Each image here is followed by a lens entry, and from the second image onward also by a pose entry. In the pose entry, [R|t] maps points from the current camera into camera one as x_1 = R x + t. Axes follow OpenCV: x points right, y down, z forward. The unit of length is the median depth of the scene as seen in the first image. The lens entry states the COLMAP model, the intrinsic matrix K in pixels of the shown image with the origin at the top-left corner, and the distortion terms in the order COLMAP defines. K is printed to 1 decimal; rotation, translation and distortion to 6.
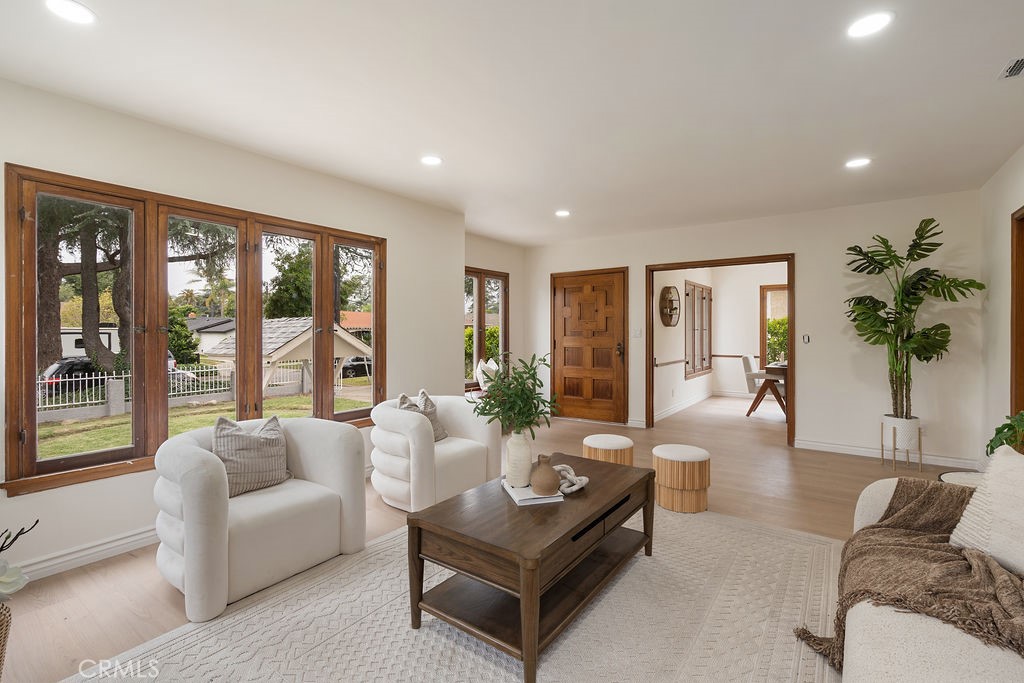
lens RADIAL K [[464.2, 0, 507.3], [0, 464.2, 343.9], [0, 0, 1]] dist [-0.001879, -0.000283]
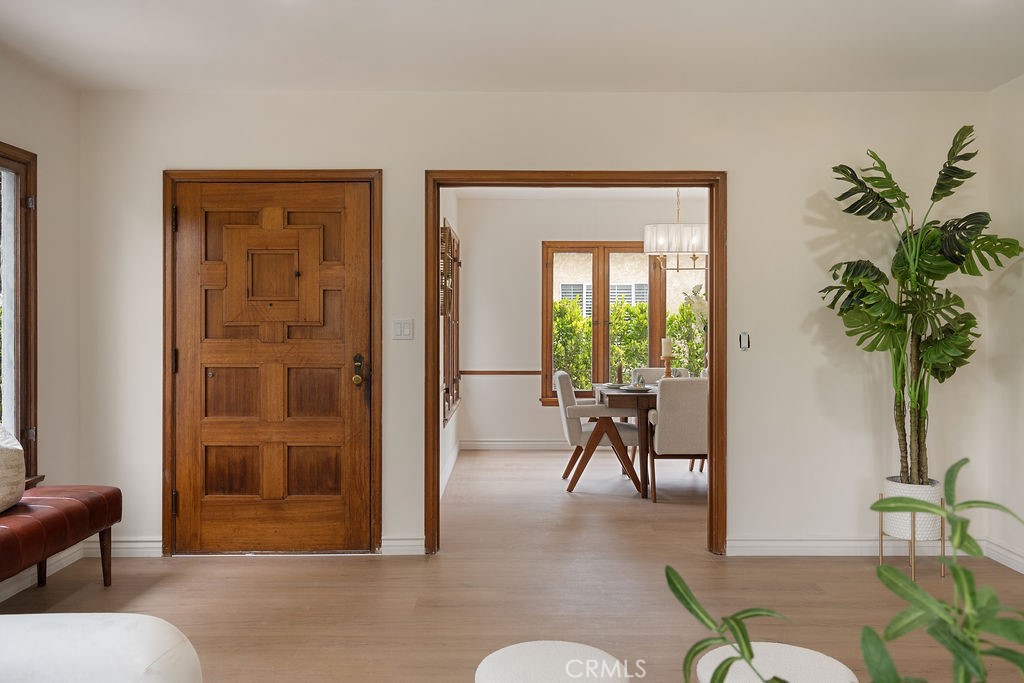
lens RADIAL K [[823.1, 0, 510.7], [0, 823.1, 336.9], [0, 0, 1]] dist [-0.000243, 0.001773]
pose [[0.804354, -0.007646, 0.594101, -0.080449], [0.014921, 0.999862, -0.007333, -0.009895], [-0.593962, 0.014763, 0.804357, 0.330186]]
